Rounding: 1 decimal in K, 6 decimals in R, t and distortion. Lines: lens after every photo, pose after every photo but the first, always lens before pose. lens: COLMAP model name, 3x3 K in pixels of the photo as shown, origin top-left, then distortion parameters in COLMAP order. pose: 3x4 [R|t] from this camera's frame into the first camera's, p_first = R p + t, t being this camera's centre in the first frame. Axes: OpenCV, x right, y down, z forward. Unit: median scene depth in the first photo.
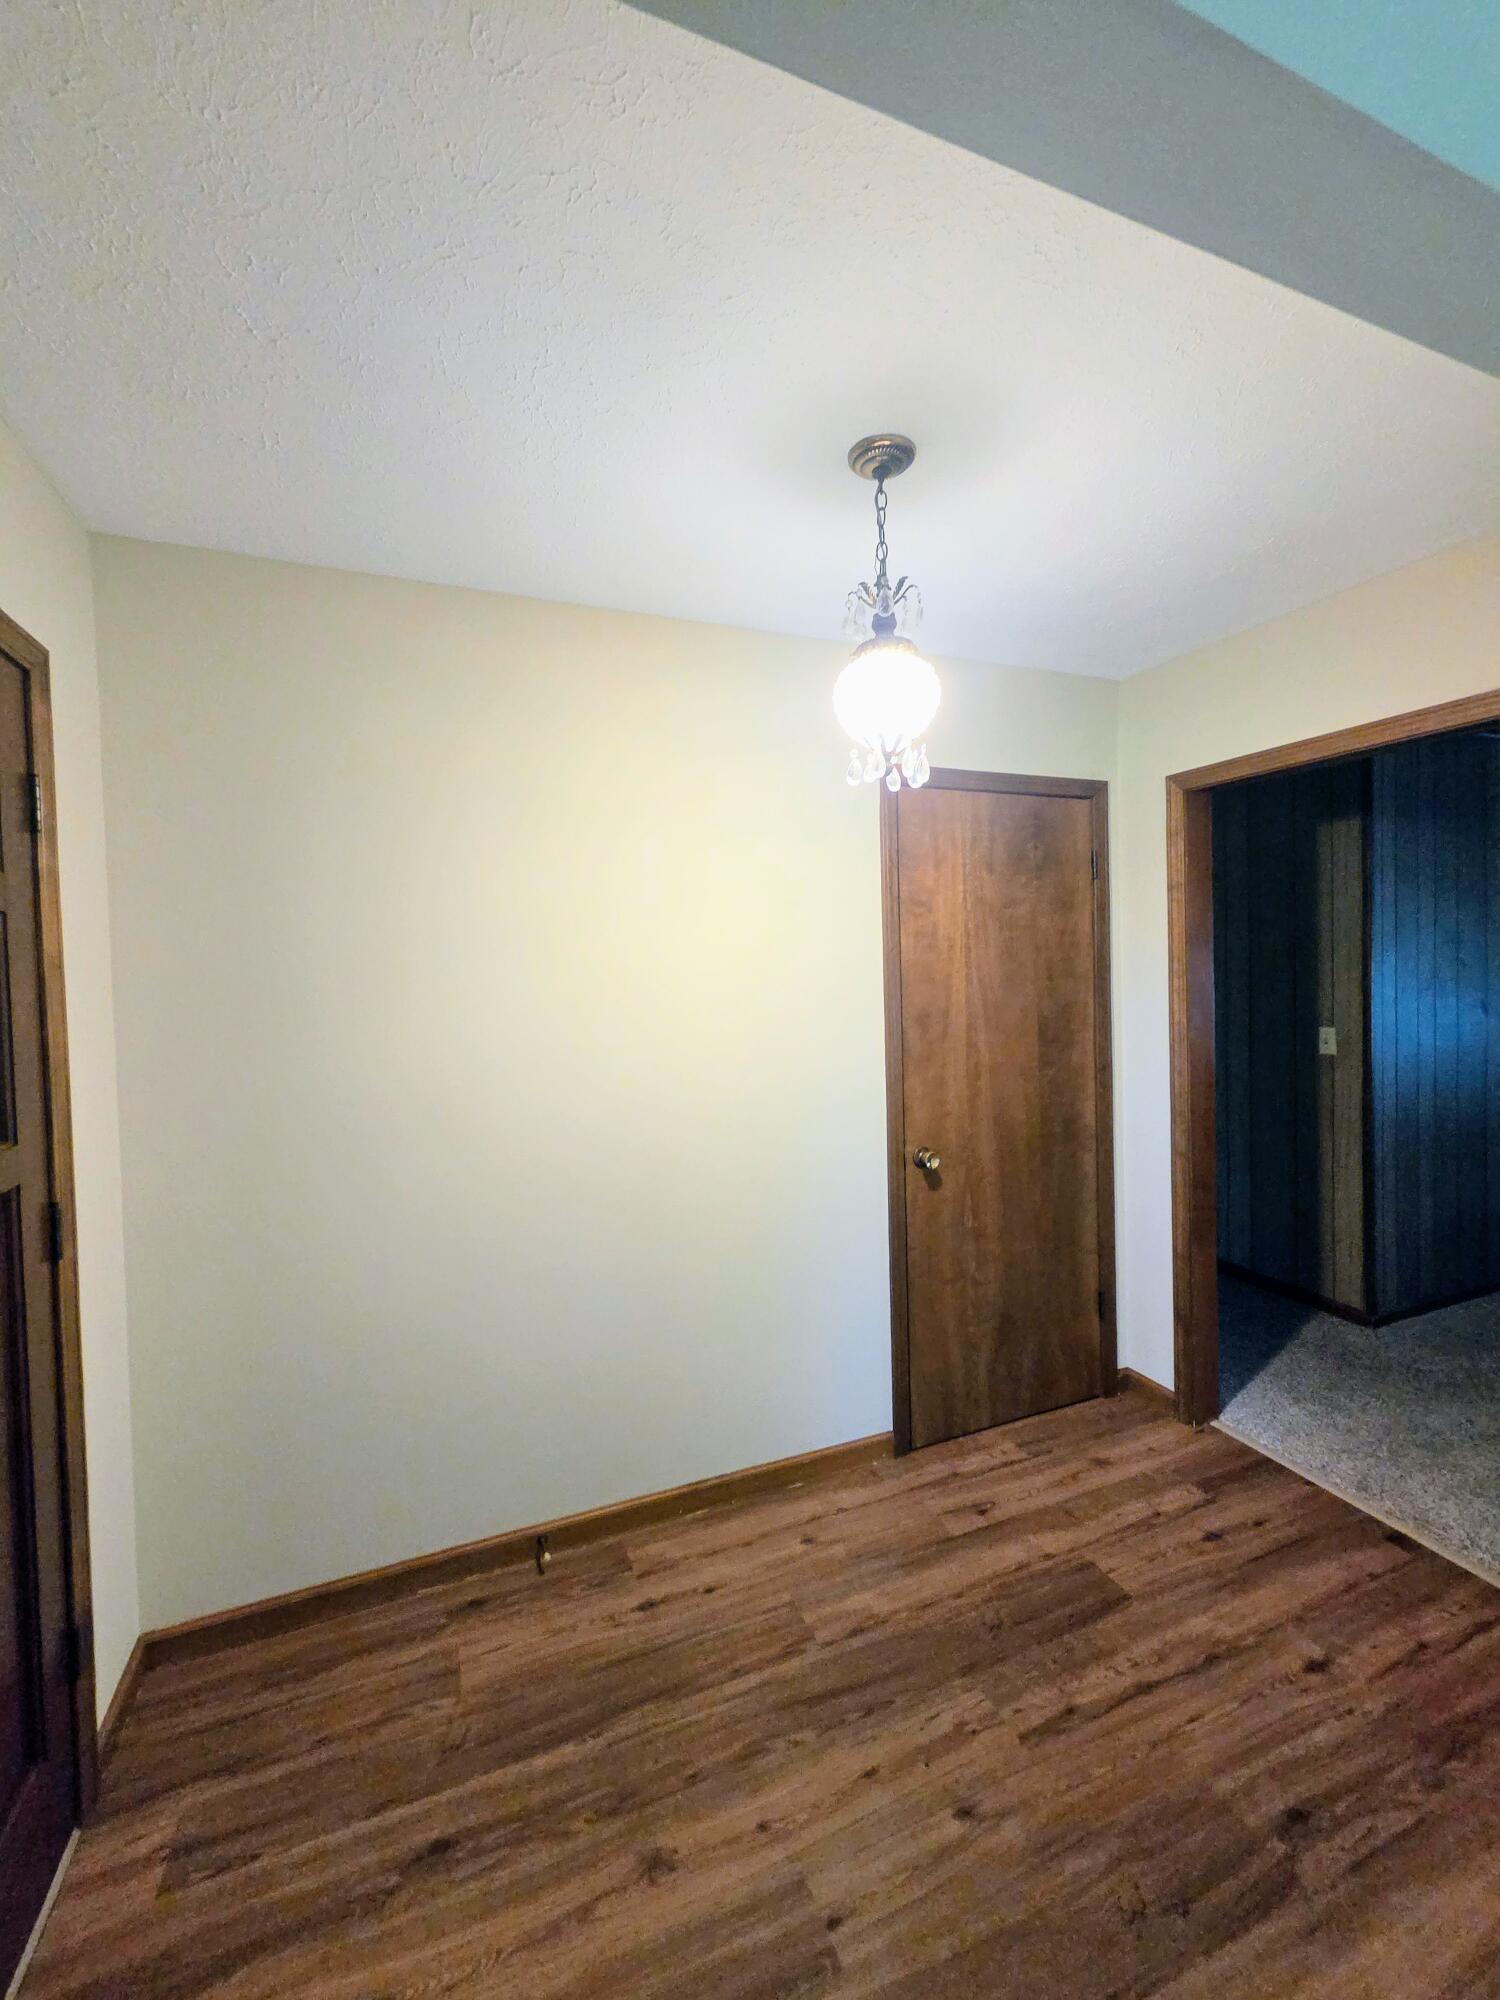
lens RADIAL K [[820.4, 0, 744.0], [0, 820.4, 996.0], [0, 0, 1]] dist [-0.004652, -0.000476]
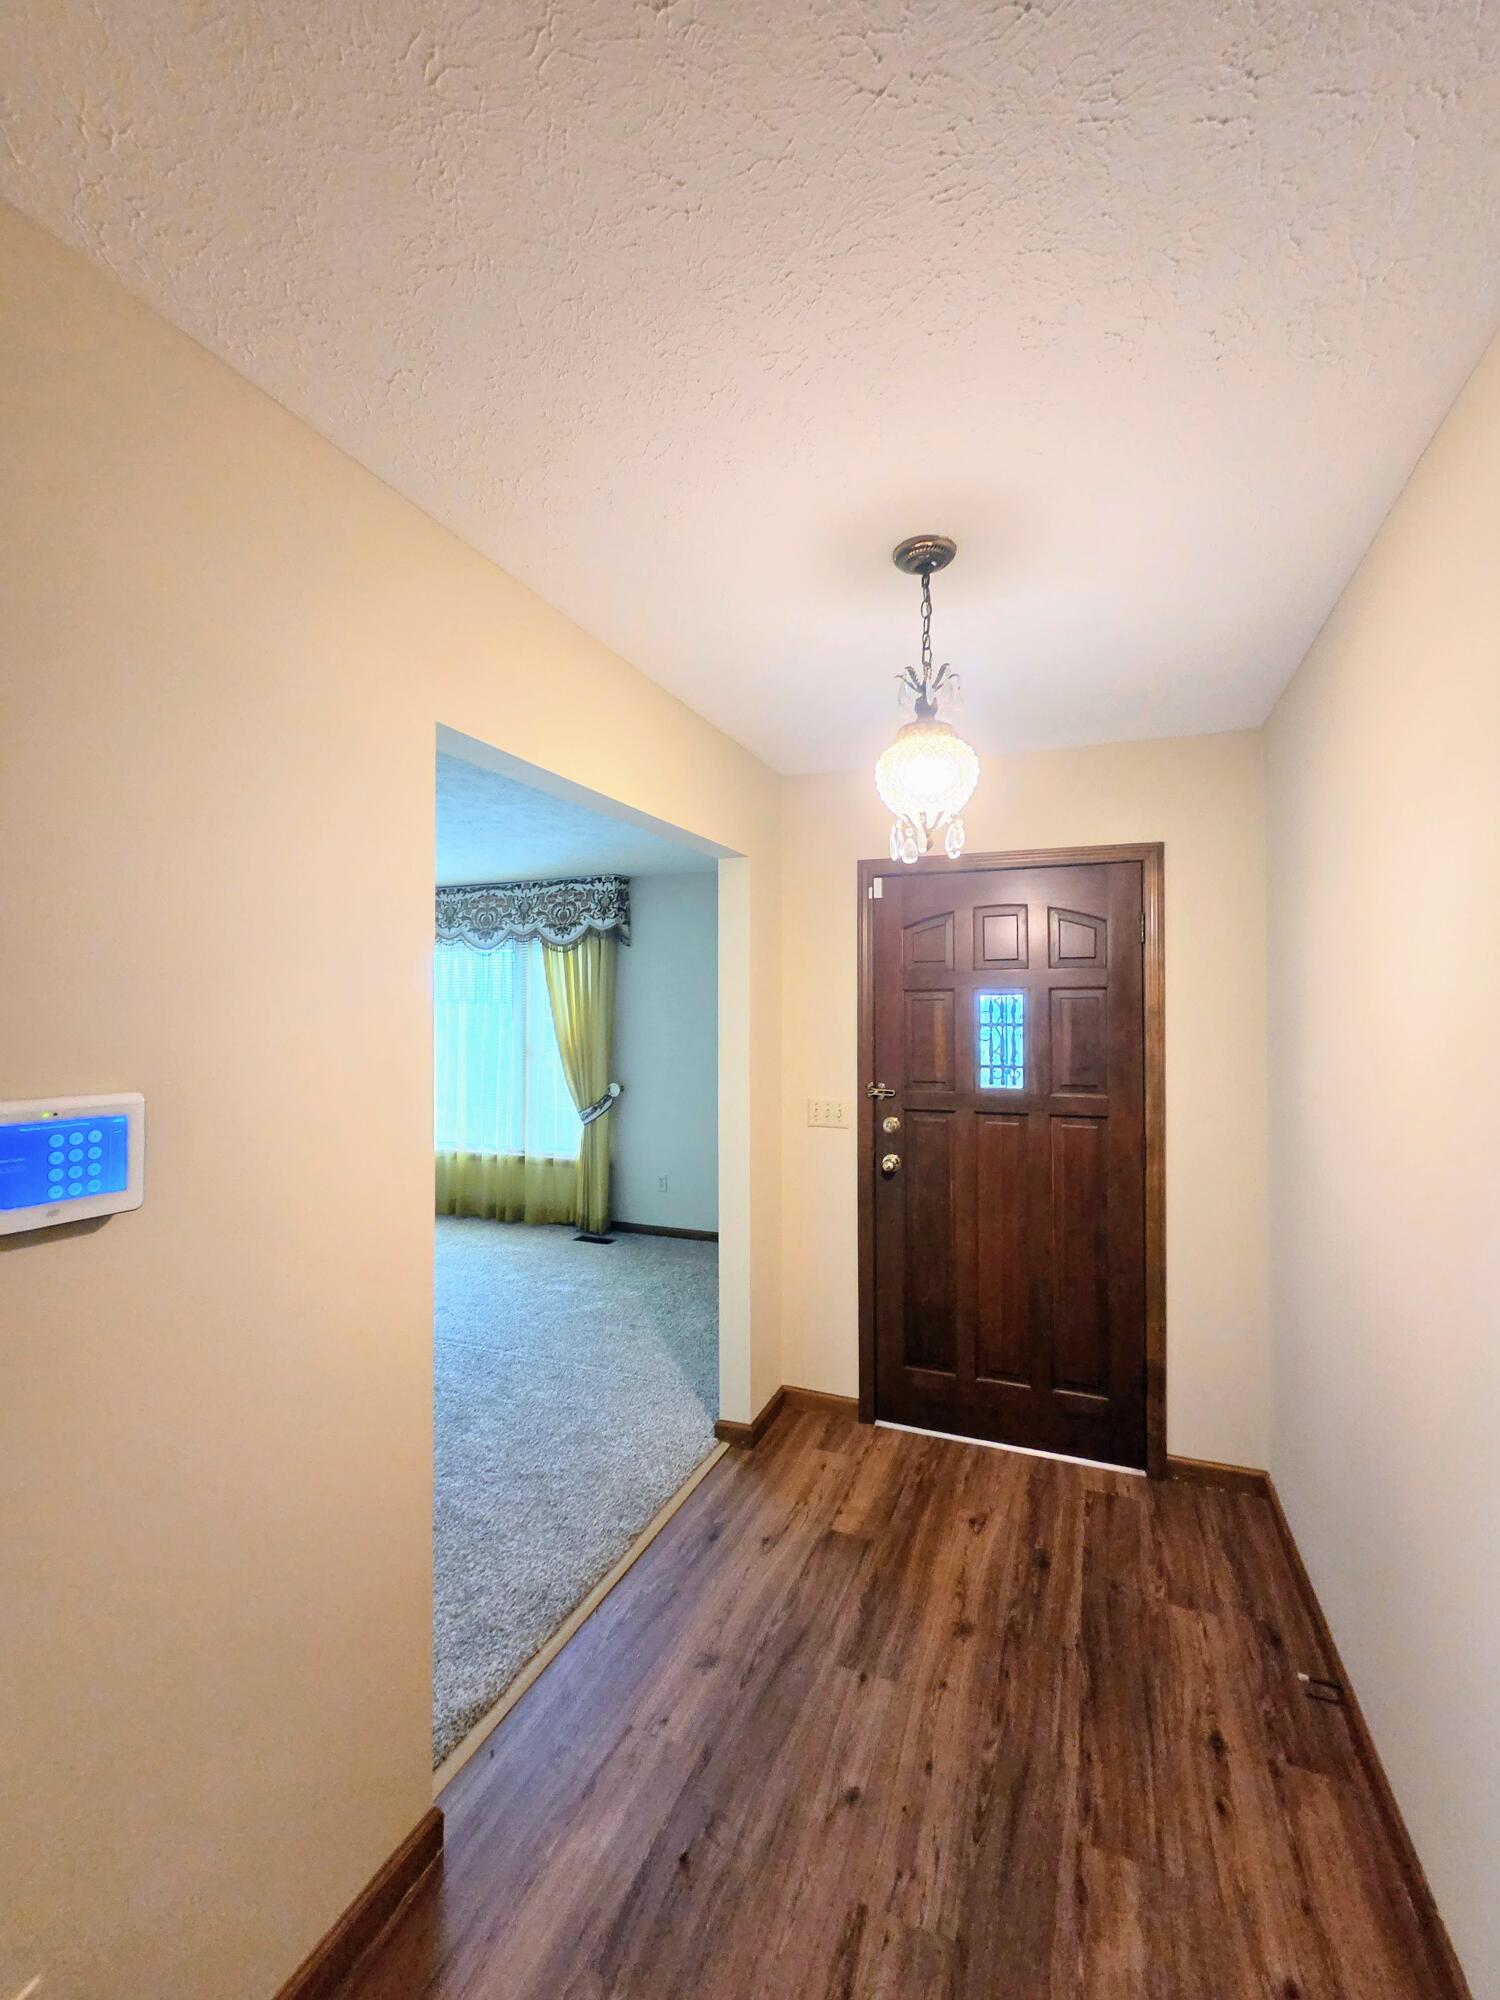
lens RADIAL K [[820.4, 0, 752.9], [0, 820.4, 999.4], [0, 0, 1]] dist [-0.004652, -0.000476]
pose [[-0.701686, 0.020115, -0.712202, 1.054808], [-0.005977, 0.999400, 0.034116, -0.113768], [0.712461, 0.028195, -0.701145, 1.534864]]
